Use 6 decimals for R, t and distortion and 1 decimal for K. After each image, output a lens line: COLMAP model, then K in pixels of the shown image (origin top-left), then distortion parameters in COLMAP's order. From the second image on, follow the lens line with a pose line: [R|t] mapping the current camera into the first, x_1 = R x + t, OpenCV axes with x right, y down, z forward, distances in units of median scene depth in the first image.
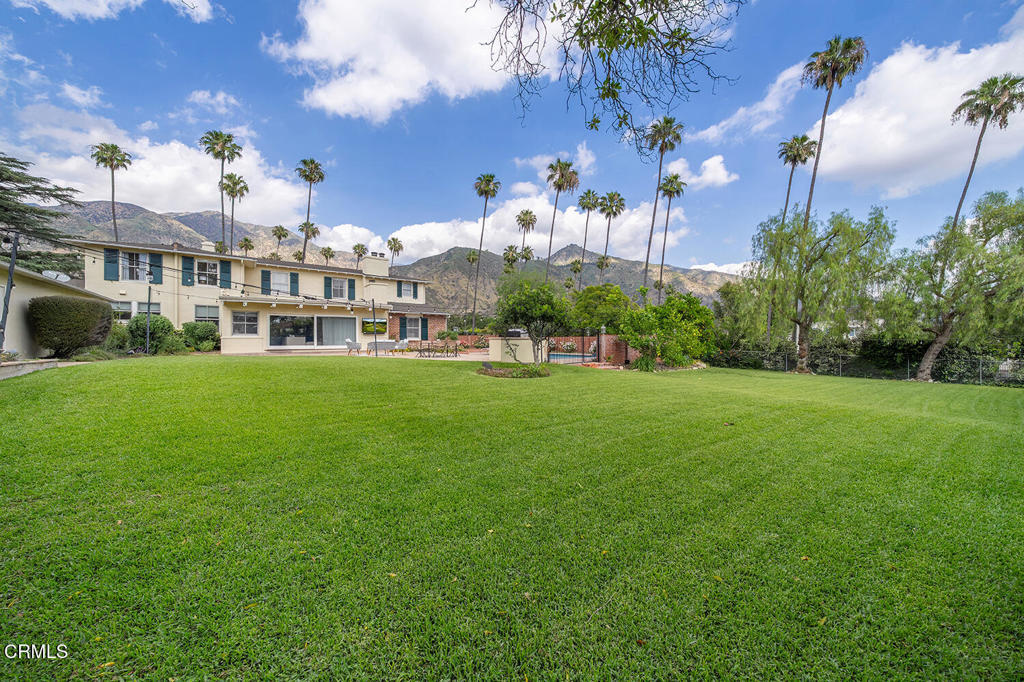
lens RADIAL K [[343.7, 0, 512.0], [0, 343.7, 341.0], [0, 0, 1]] dist [-0.000023, -0.000003]
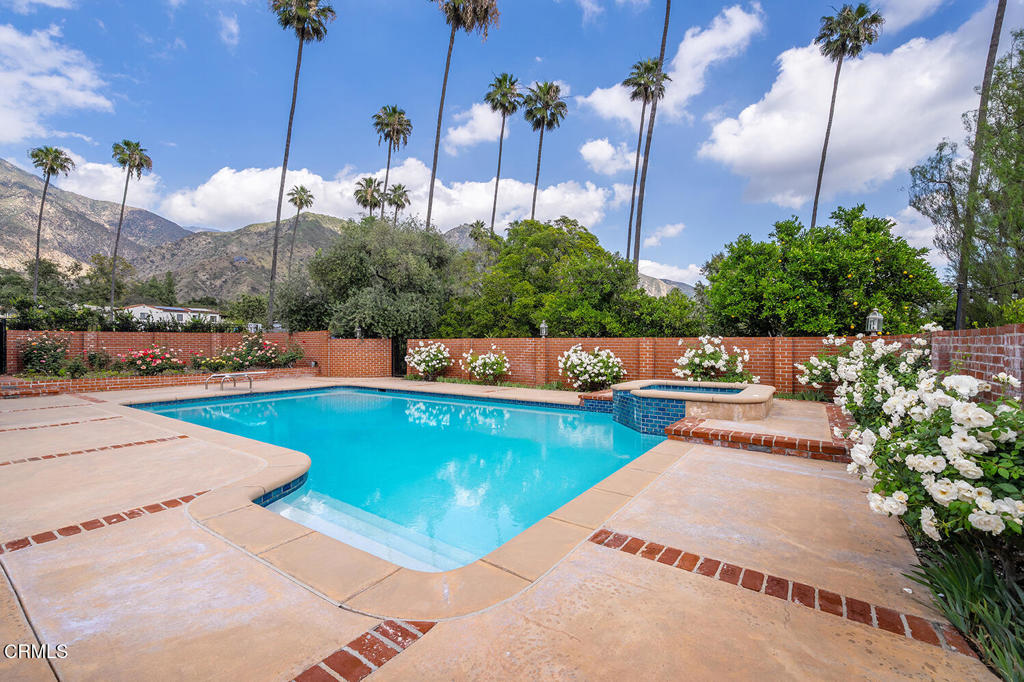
lens RADIAL K [[432.0, 0, 512.0], [0, 432.0, 341.0], [0, 0, 1]] dist [0.000154, 0.000001]
pose [[0.962538, -0.012457, 0.270860, 0.028723], [0.012488, 0.999921, 0.001609, -0.004901], [-0.270859, 0.001833, 0.962617, 0.240580]]
